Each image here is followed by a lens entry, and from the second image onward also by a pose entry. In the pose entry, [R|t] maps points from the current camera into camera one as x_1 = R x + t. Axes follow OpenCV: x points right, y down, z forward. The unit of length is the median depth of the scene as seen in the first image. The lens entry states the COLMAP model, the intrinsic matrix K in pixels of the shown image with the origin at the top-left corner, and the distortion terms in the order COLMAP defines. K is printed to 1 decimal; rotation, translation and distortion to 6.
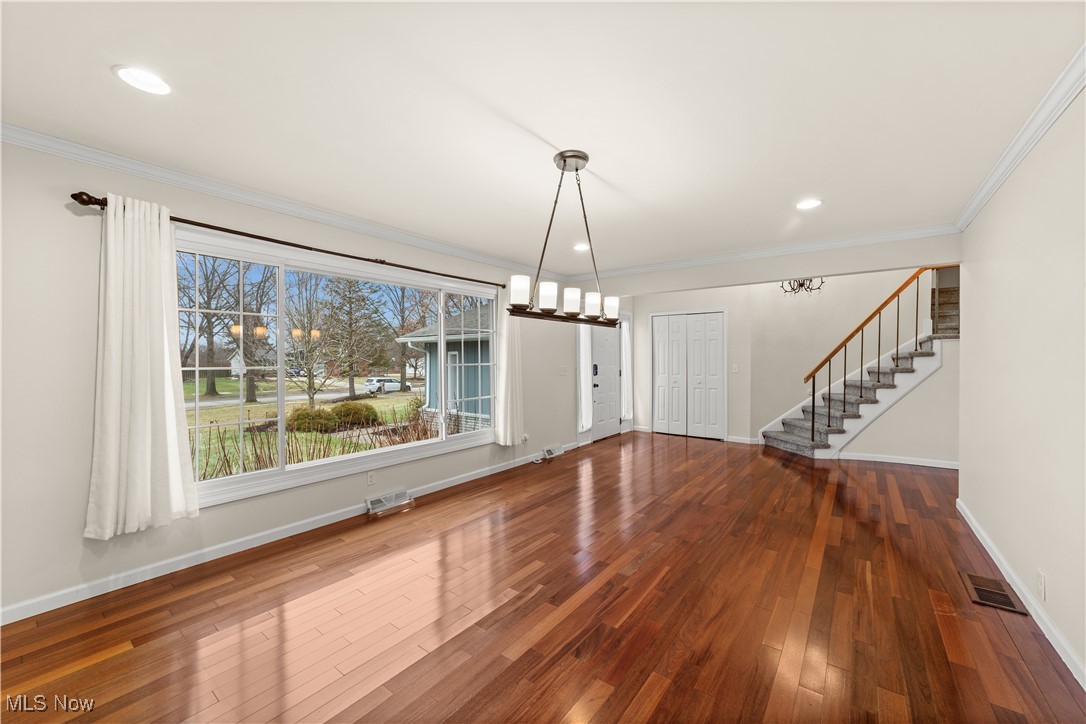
lens RADIAL K [[420.3, 0, 540.2], [0, 420.3, 363.5], [0, 0, 1]] dist [-0.008489, 0.002491]
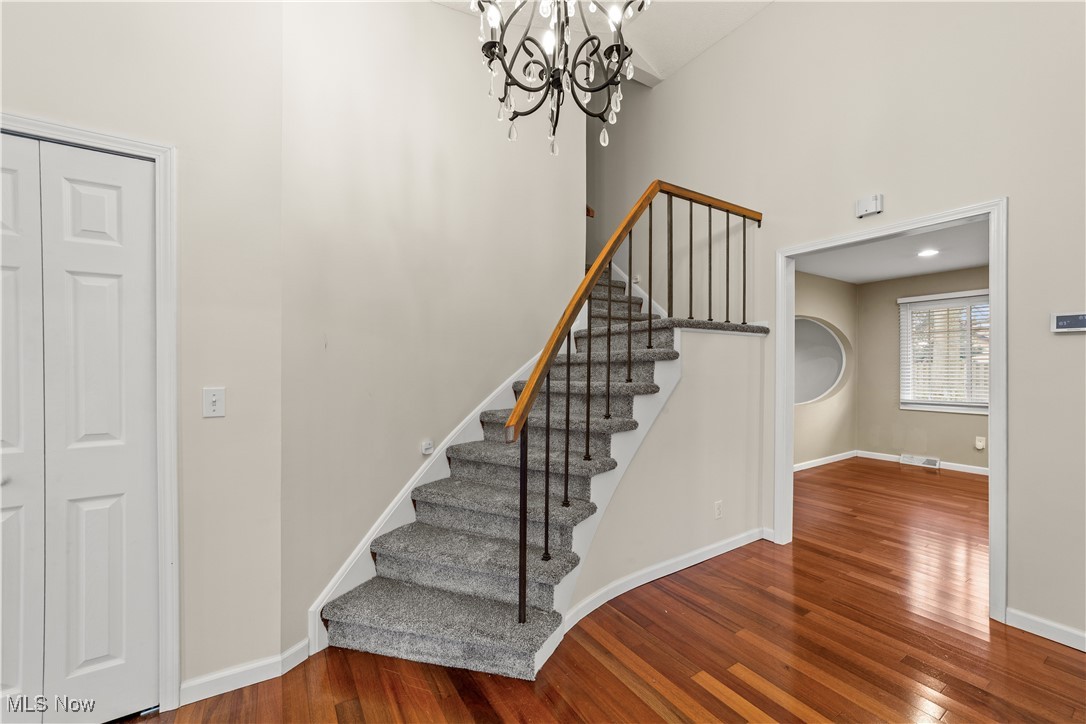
lens RADIAL K [[420.3, 0, 539.5], [0, 420.3, 365.0], [0, 0, 1]] dist [-0.008489, 0.002491]
pose [[0.351776, 0.000693, 0.936084, 0.308335], [-0.000369, 1.000000, -0.000601, -0.007801], [-0.936084, -0.000134, 0.351776, 0.751628]]
